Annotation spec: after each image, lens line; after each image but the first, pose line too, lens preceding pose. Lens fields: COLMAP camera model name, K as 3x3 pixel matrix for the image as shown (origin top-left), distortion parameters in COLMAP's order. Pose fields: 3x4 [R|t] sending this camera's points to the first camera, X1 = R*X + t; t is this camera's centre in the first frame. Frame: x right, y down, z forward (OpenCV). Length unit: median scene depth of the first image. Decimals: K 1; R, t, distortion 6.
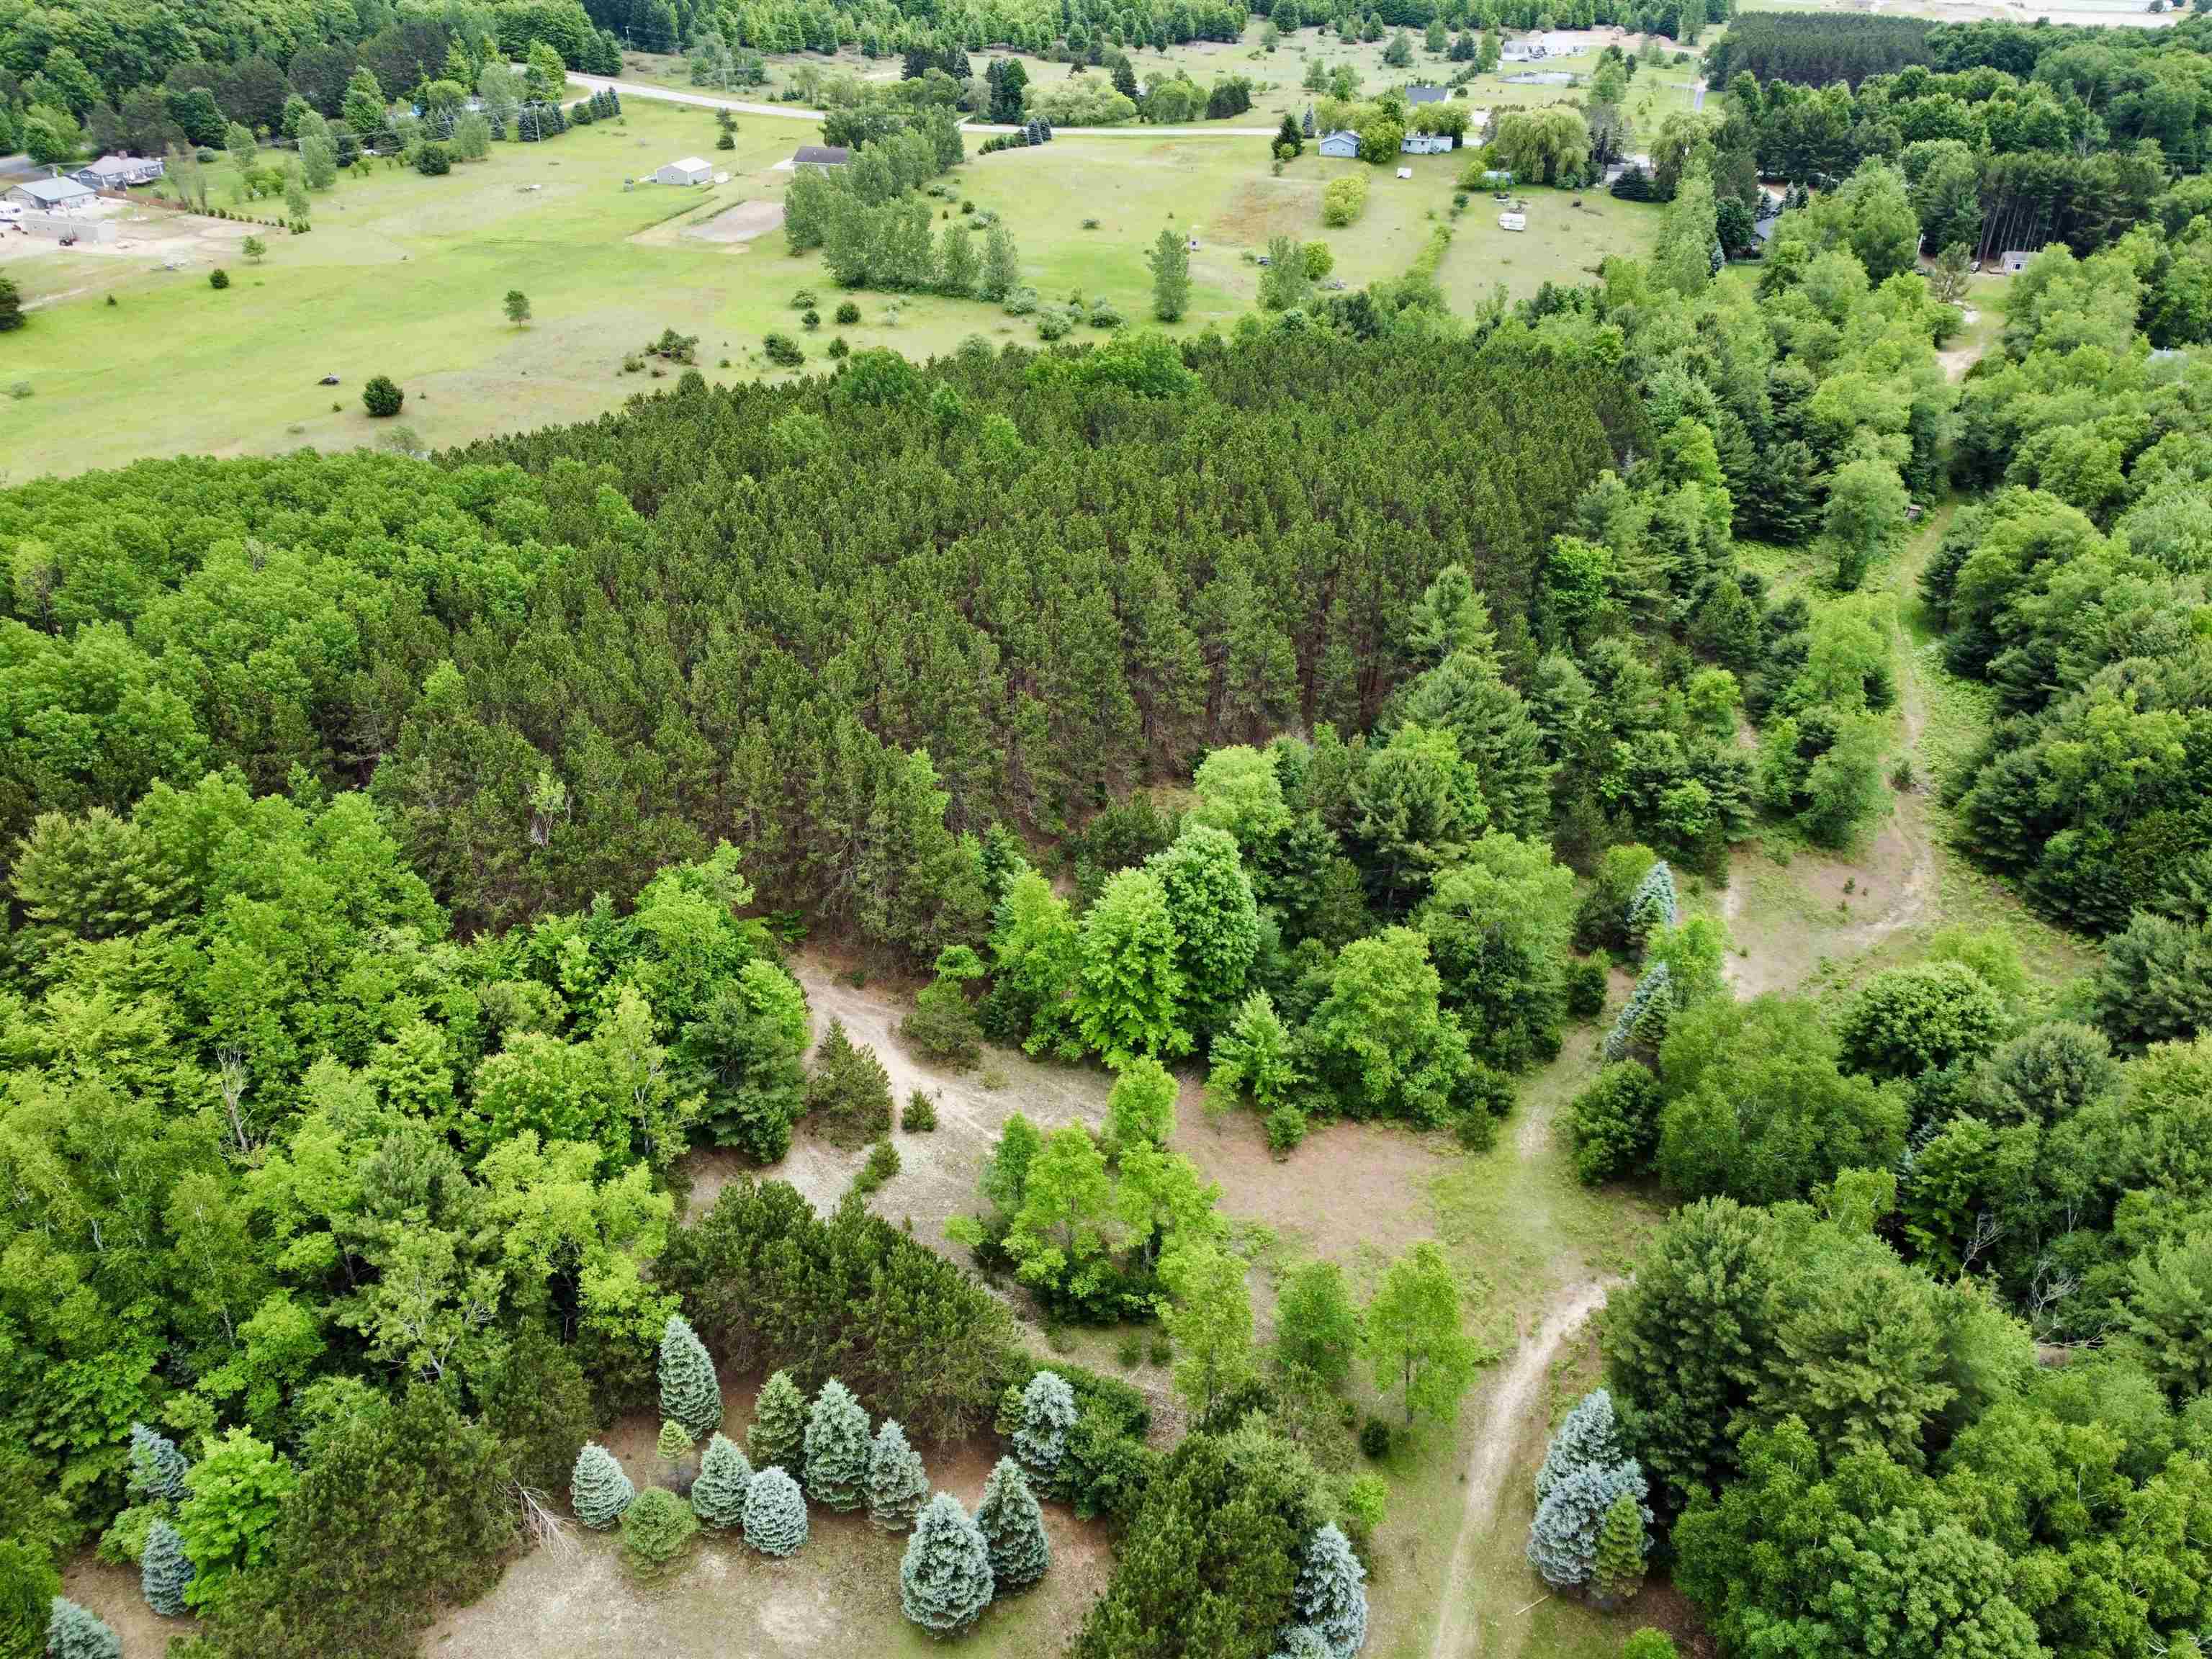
lens RADIAL K [[1677.6, 0, 1086.5], [0, 1677.6, 837.9], [0, 0, 1]] dist [-0.009088, -0.002570]
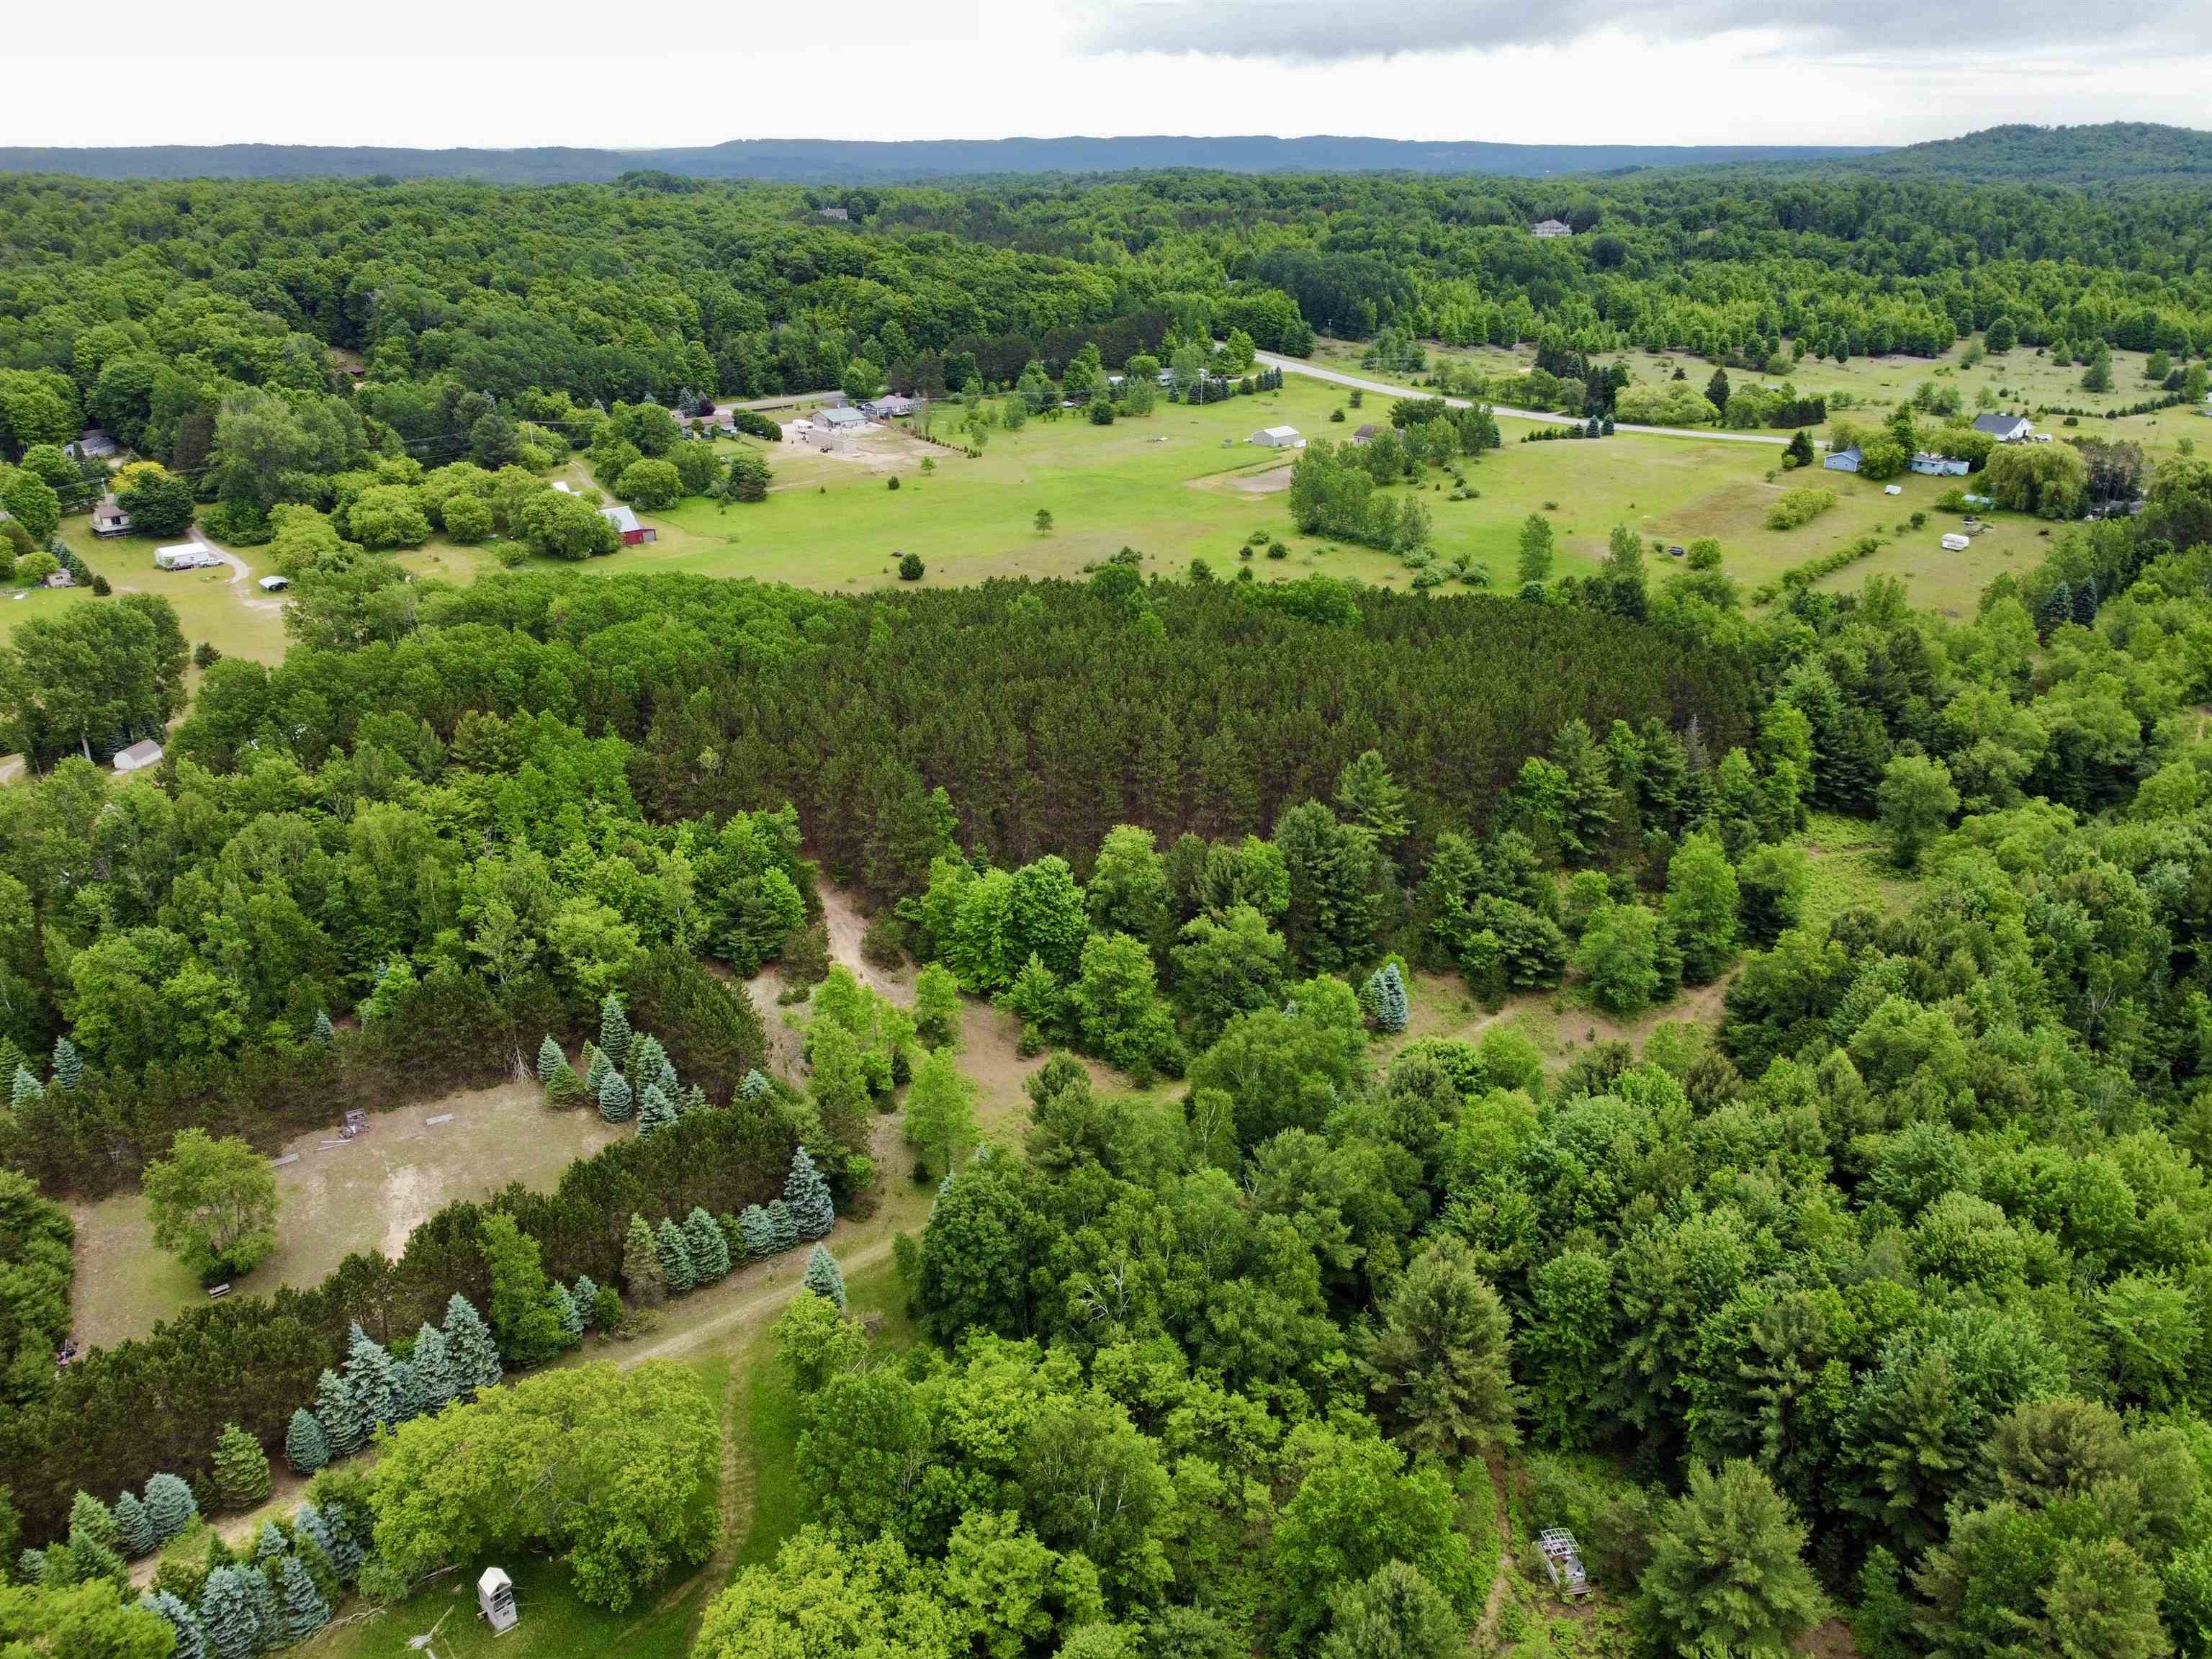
lens RADIAL K [[1677.6, 0, 1092.7], [0, 1677.6, 827.4], [0, 0, 1]] dist [-0.009088, -0.002570]
pose [[0.877754, 0.179010, -0.444413, 0.641926], [-0.241647, 0.966364, -0.088022, 0.078199], [0.413708, 0.184653, 0.891487, -0.327199]]
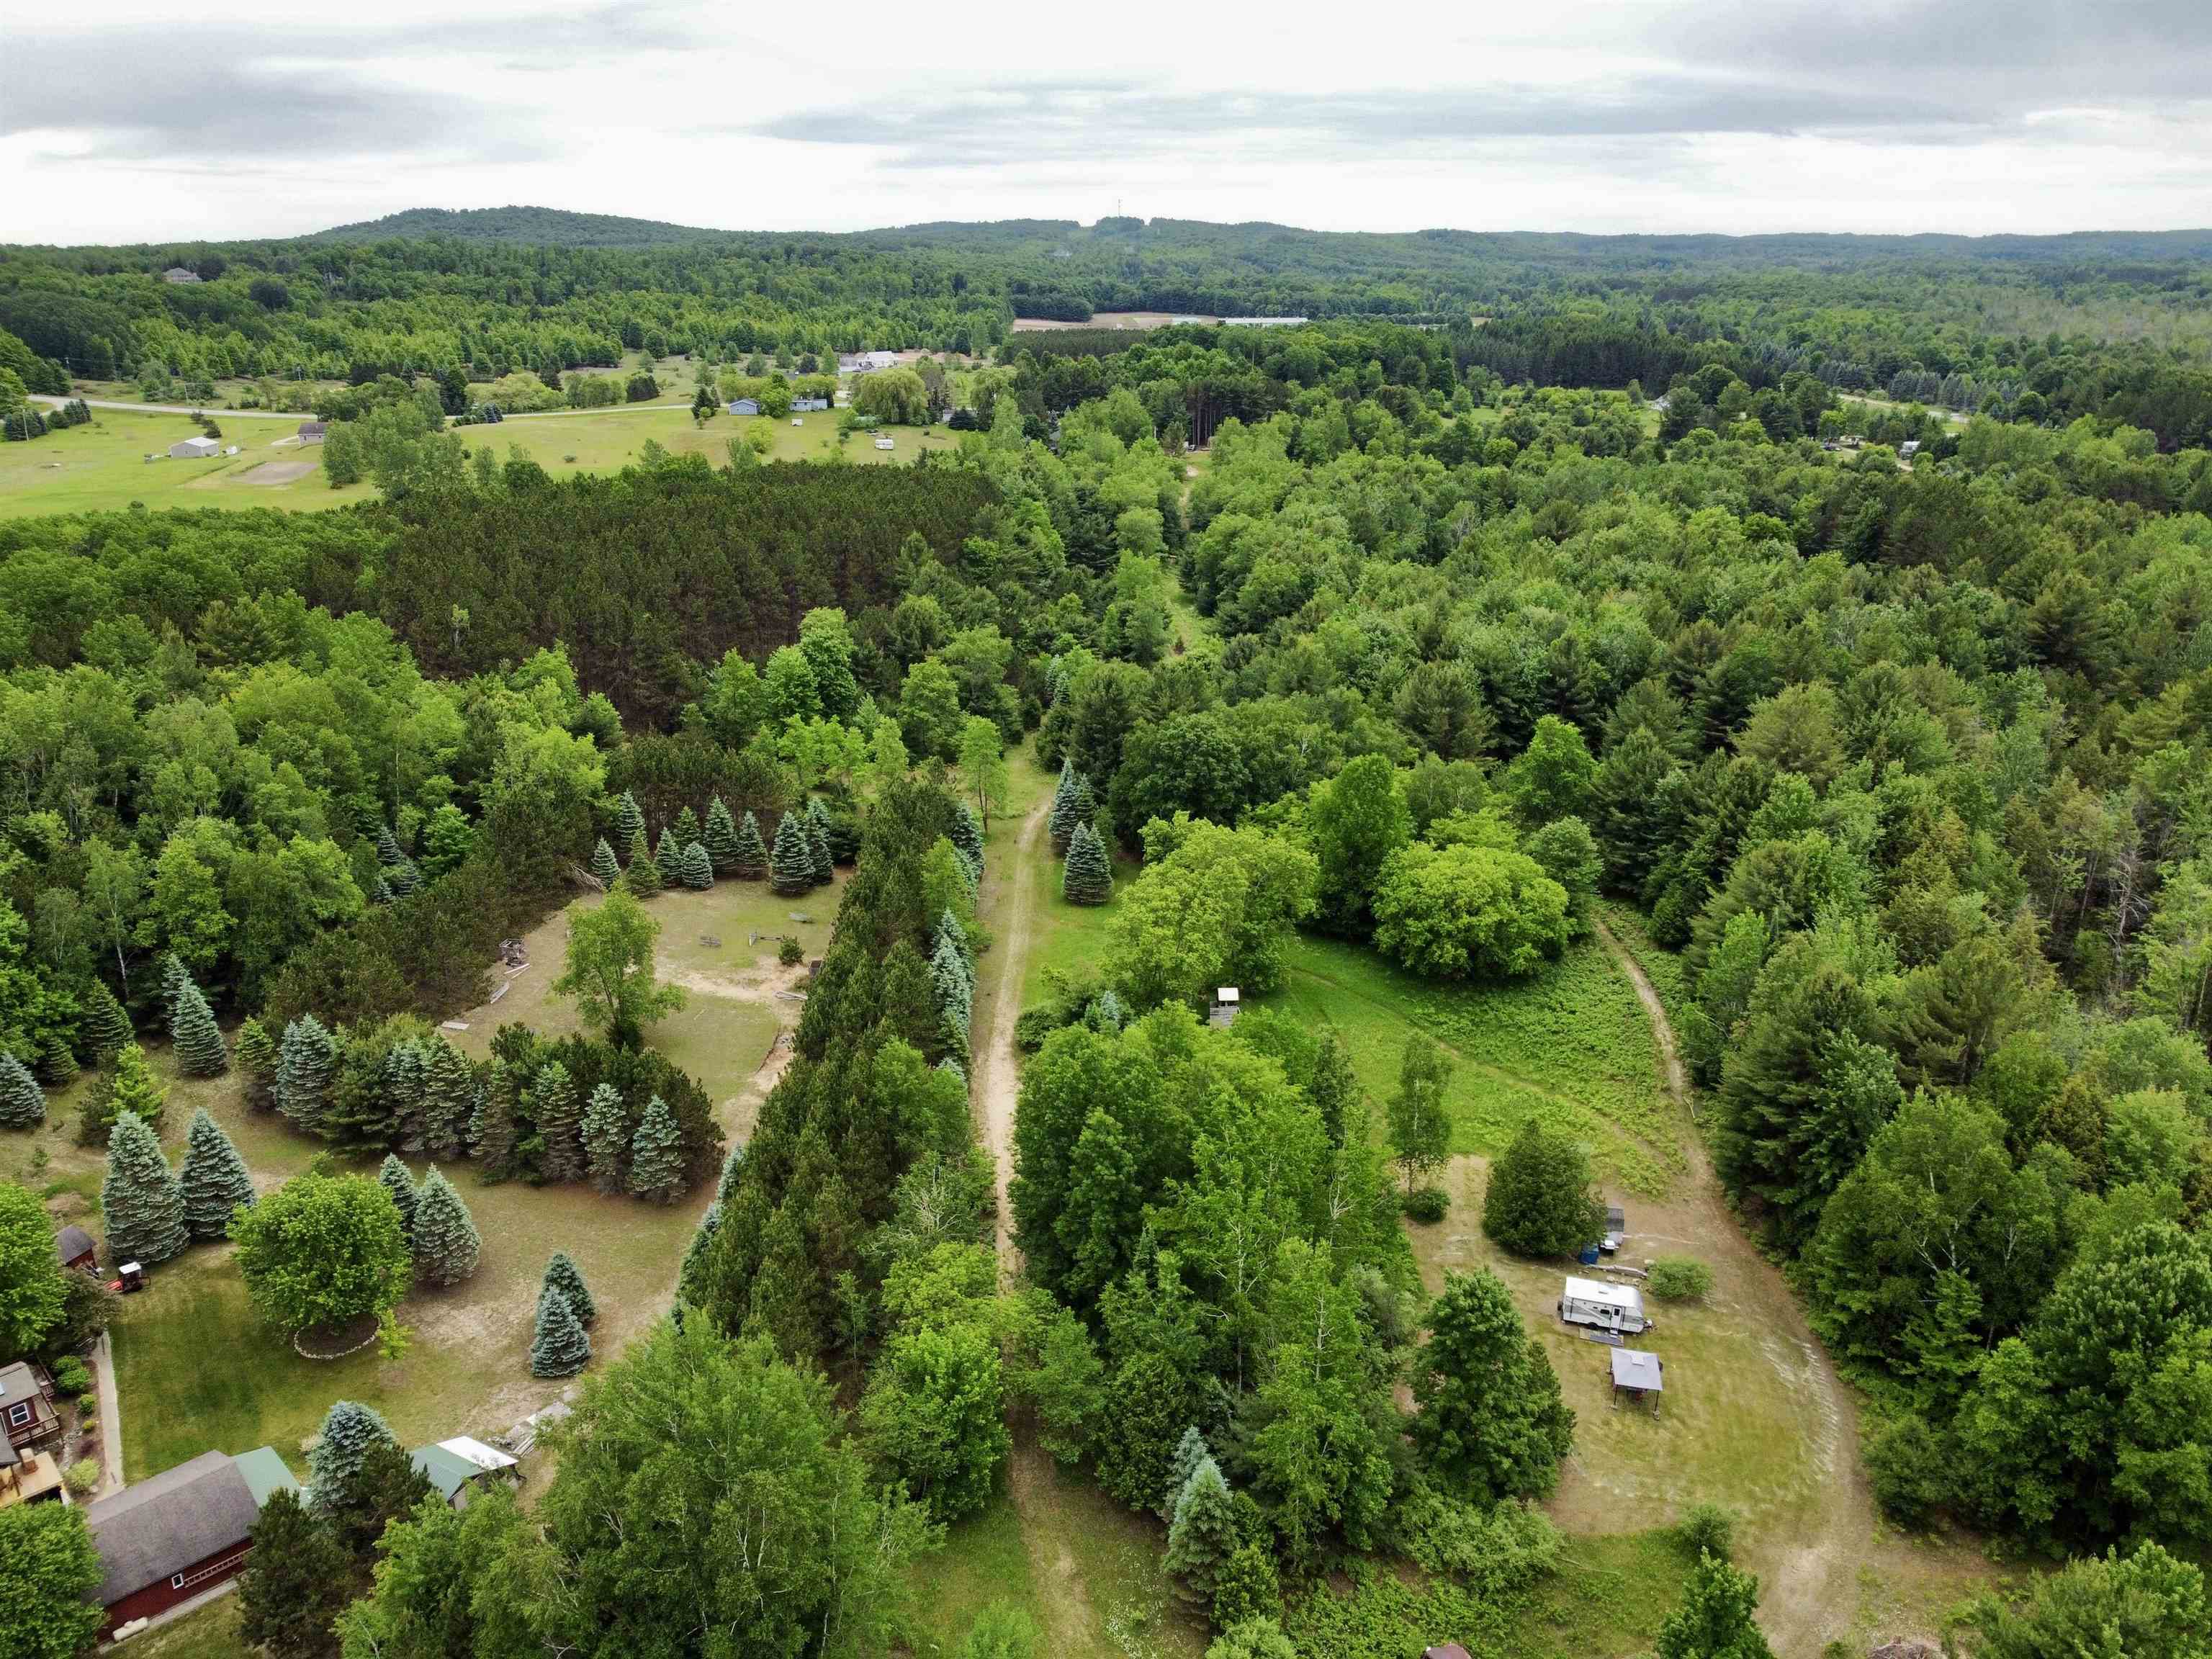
lens RADIAL K [[1677.6, 0, 1094.3], [0, 1677.6, 833.9], [0, 0, 1]] dist [-0.009088, -0.002570]
pose [[0.927262, -0.129324, 0.351370, -0.256949], [0.195089, 0.967877, -0.158604, 0.446885], [-0.319572, 0.215616, 0.922705, -0.591872]]
